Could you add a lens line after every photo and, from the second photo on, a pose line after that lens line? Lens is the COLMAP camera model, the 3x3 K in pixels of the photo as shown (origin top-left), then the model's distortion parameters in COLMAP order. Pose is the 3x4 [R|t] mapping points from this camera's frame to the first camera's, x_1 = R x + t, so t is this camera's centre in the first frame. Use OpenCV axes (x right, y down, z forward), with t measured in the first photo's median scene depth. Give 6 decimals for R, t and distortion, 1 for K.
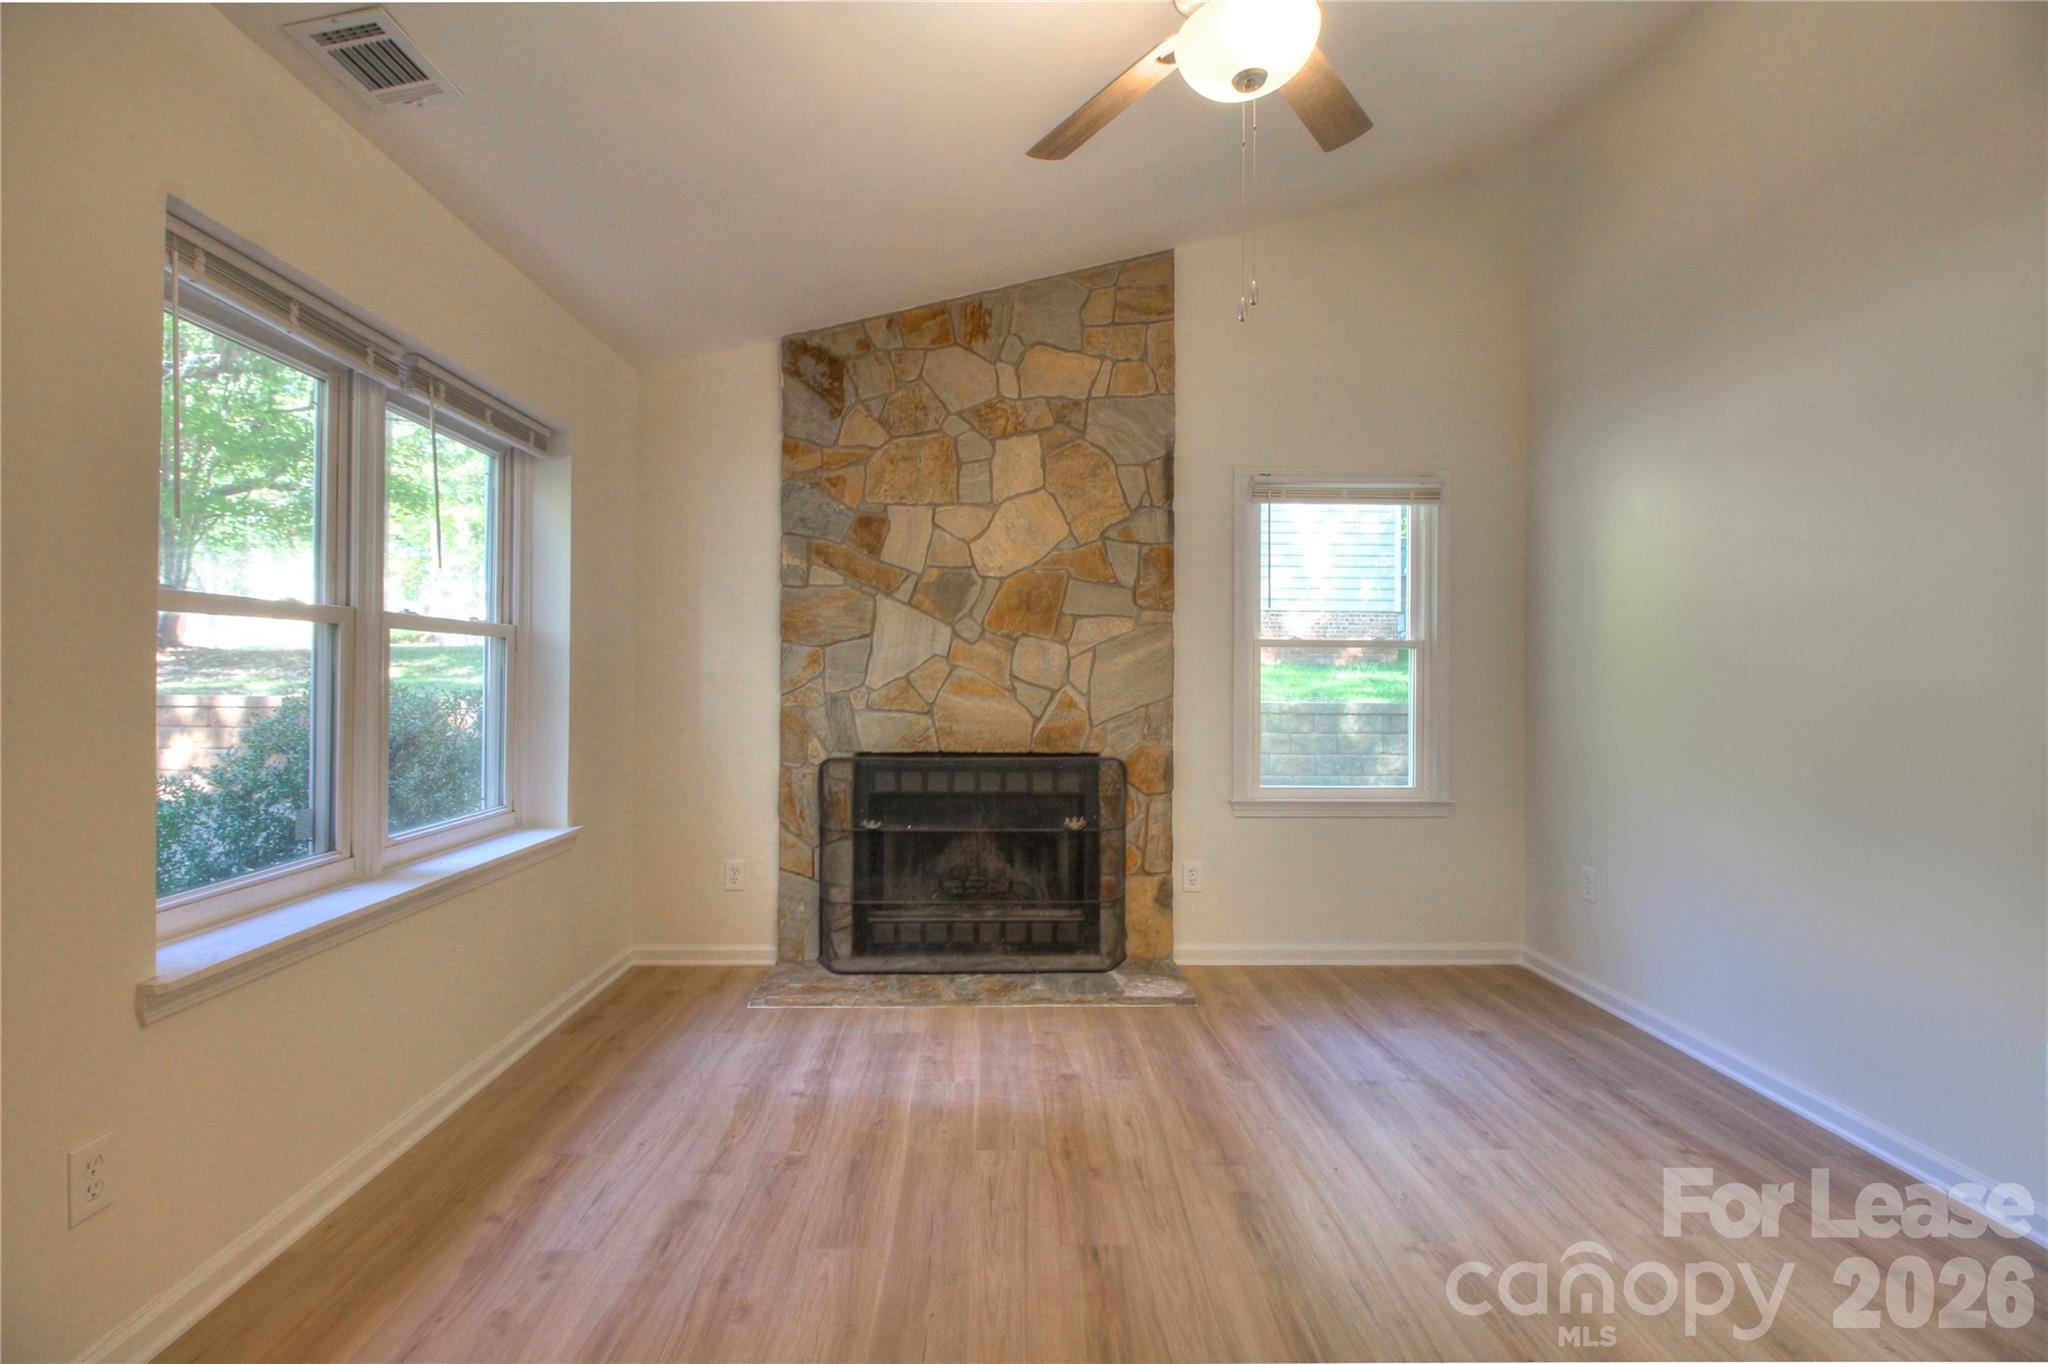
lens RADIAL K [[929.6, 0, 1033.4], [0, 929.6, 674.7], [0, 0, 1]] dist [0.006091, -0.005147]
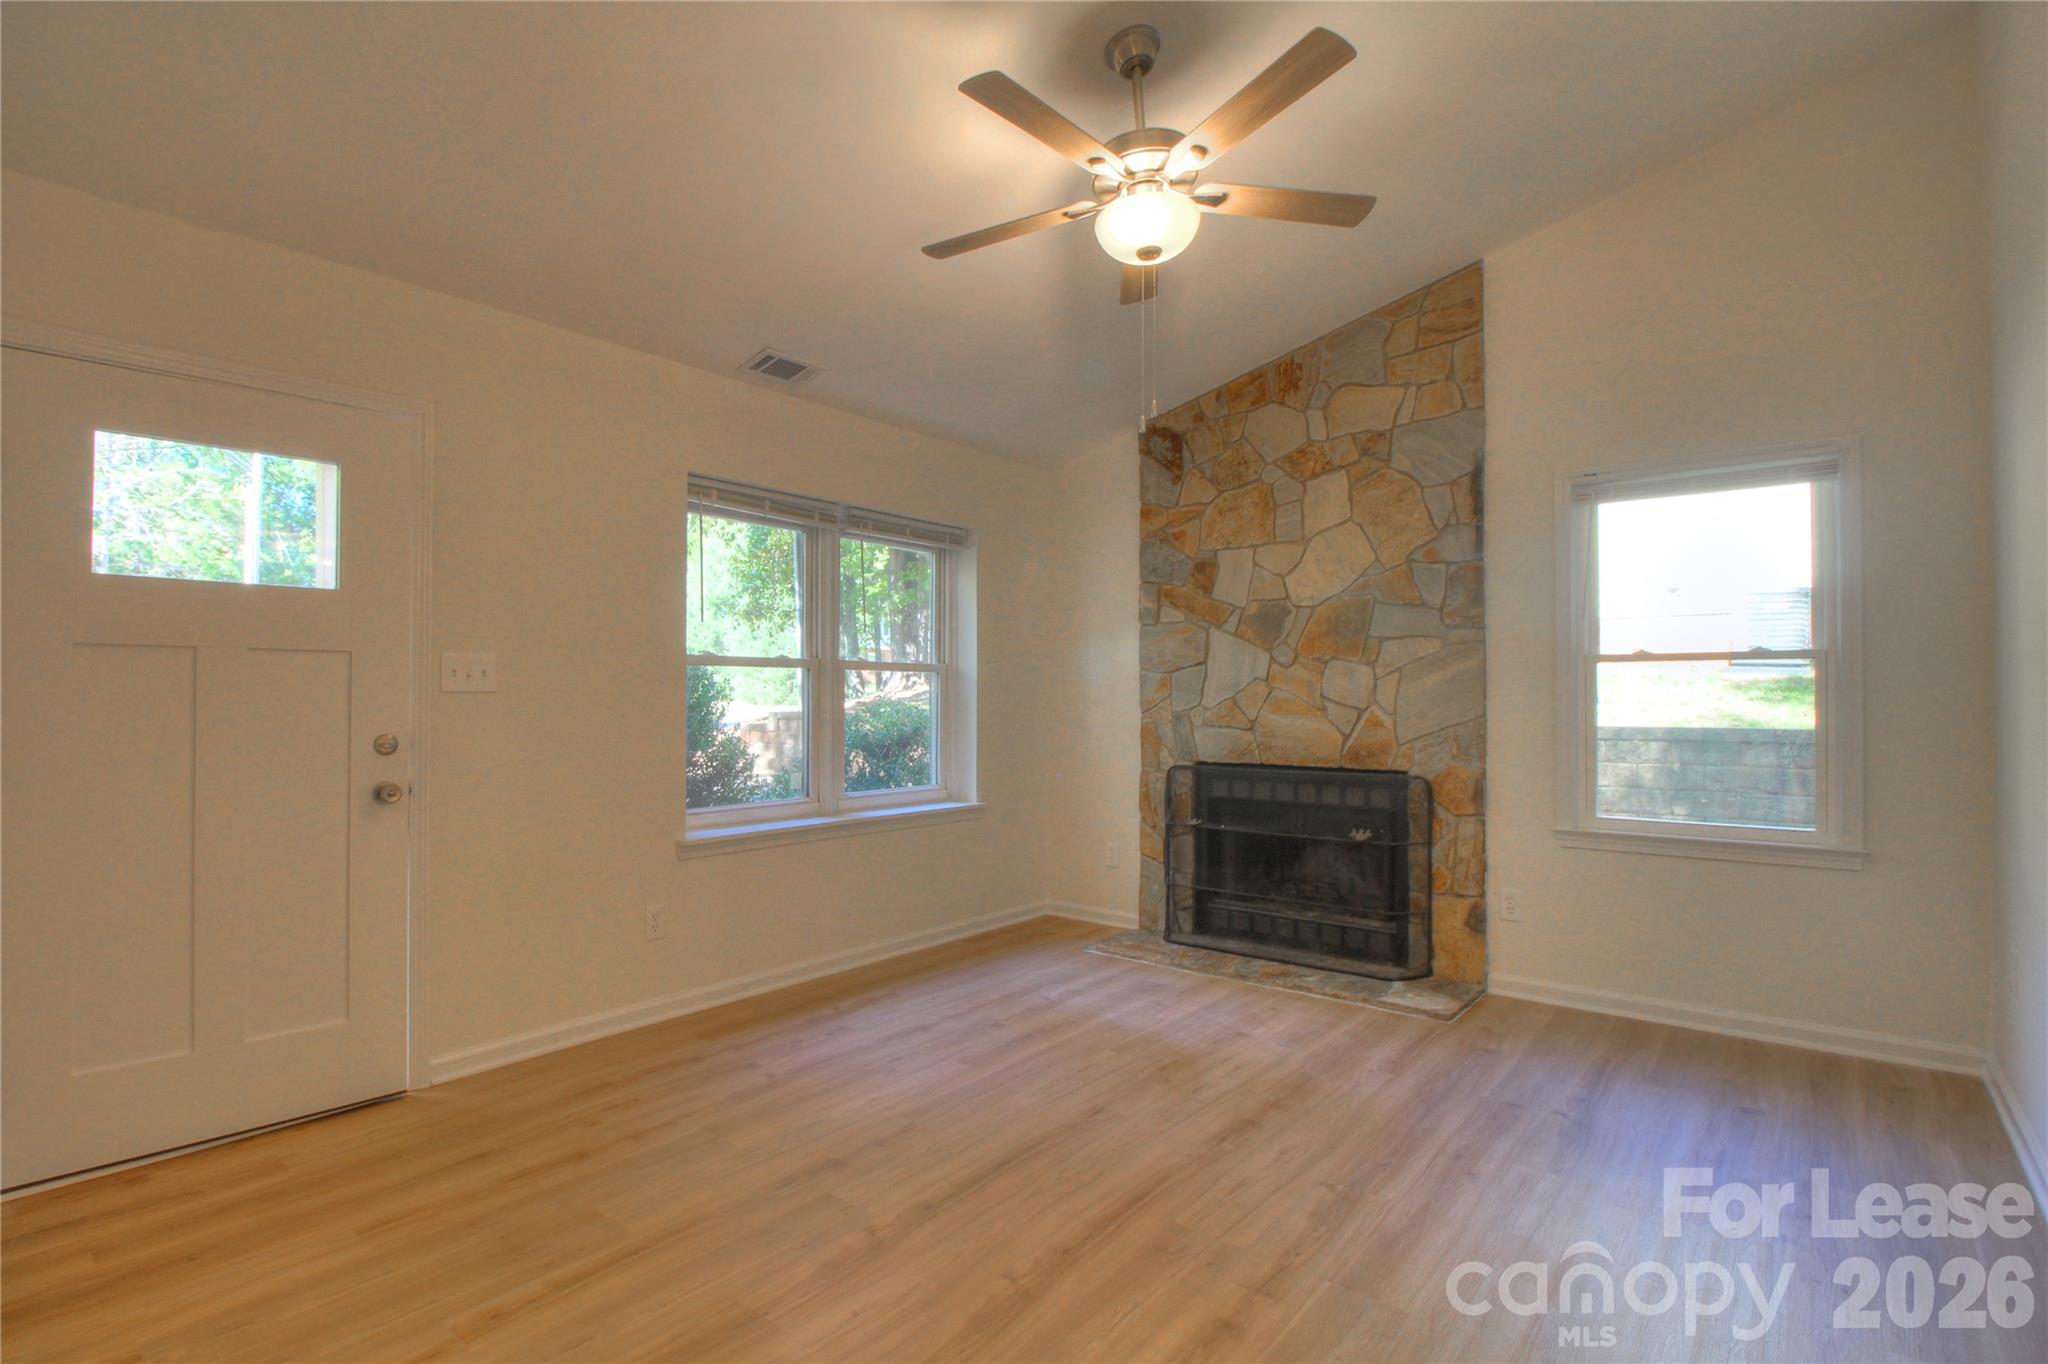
lens RADIAL K [[929.6, 0, 1006.2], [0, 929.6, 691.8], [0, 0, 1]] dist [0.006091, -0.005147]
pose [[0.772920, -0.009131, -0.634438, 0.380927], [0.004327, 0.999949, -0.009120, 0.004267], [0.634489, 0.004304, 0.772920, -0.071955]]
